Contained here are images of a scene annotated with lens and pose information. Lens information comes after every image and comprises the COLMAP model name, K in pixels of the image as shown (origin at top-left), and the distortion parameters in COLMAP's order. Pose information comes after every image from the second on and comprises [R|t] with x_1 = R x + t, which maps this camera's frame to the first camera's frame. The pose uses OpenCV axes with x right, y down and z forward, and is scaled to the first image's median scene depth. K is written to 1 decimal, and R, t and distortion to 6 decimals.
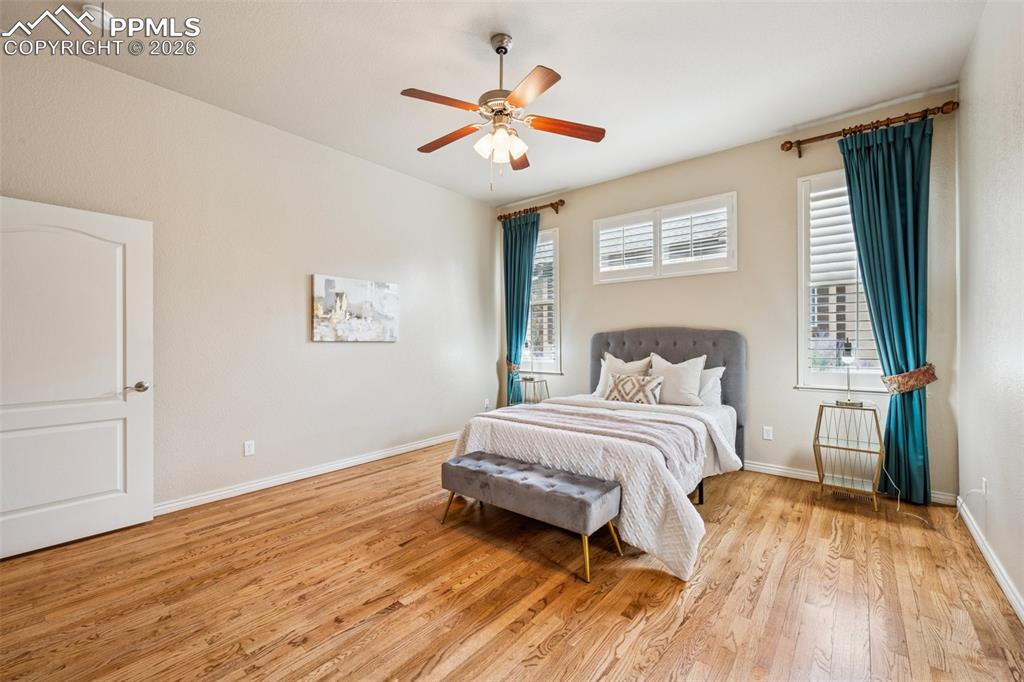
lens RADIAL K [[419.8, 0, 509.4], [0, 419.8, 342.0], [0, 0, 1]] dist [0.003816, 0.000446]
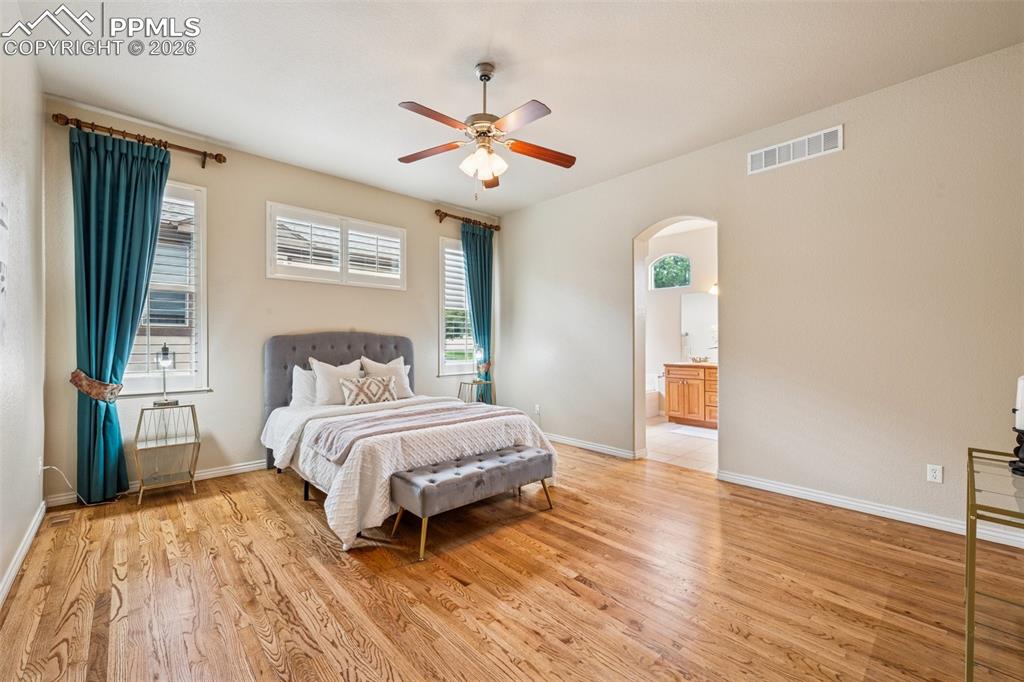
lens RADIAL K [[419.8, 0, 509.4], [0, 419.8, 342.0], [0, 0, 1]] dist [0.003816, 0.000446]
pose [[0.133930, 0.005817, 0.990974, -0.894935], [0.004371, 0.999970, -0.006461, -0.001113], [-0.990981, 0.005197, 0.133901, 0.653794]]
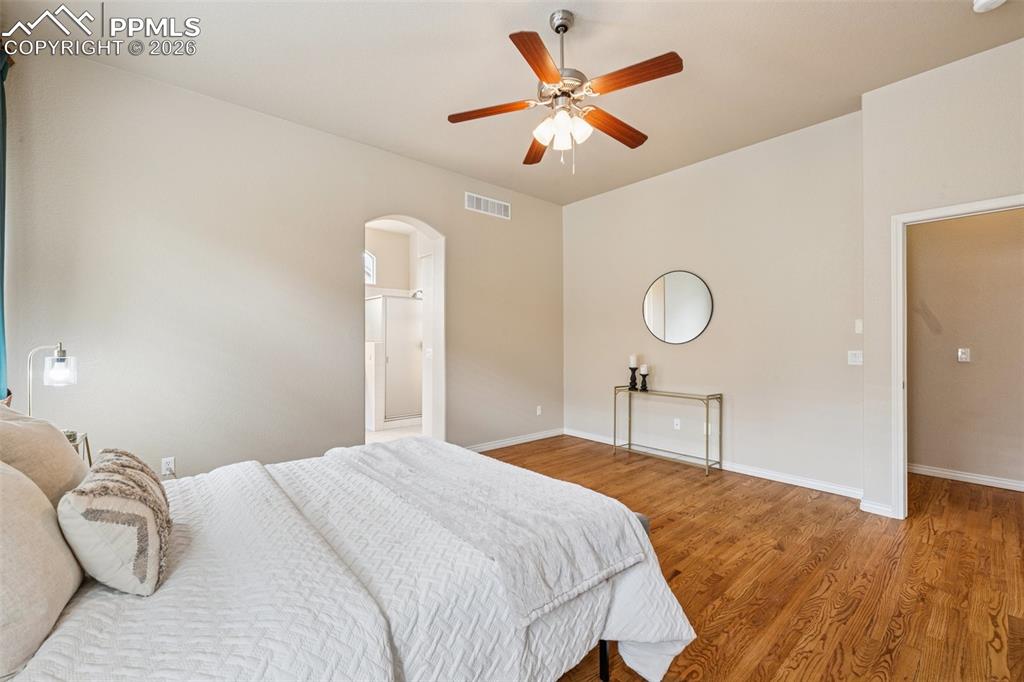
lens RADIAL K [[424.8, 0, 512.0], [0, 424.8, 341.0], [0, 0, 1]] dist [-0.000595, -0.000180]
pose [[-0.987193, 0.005097, 0.159447, -0.045260], [0.005323, 0.999985, 0.000993, -0.007818], [-0.159440, 0.001829, -0.987206, 1.596170]]
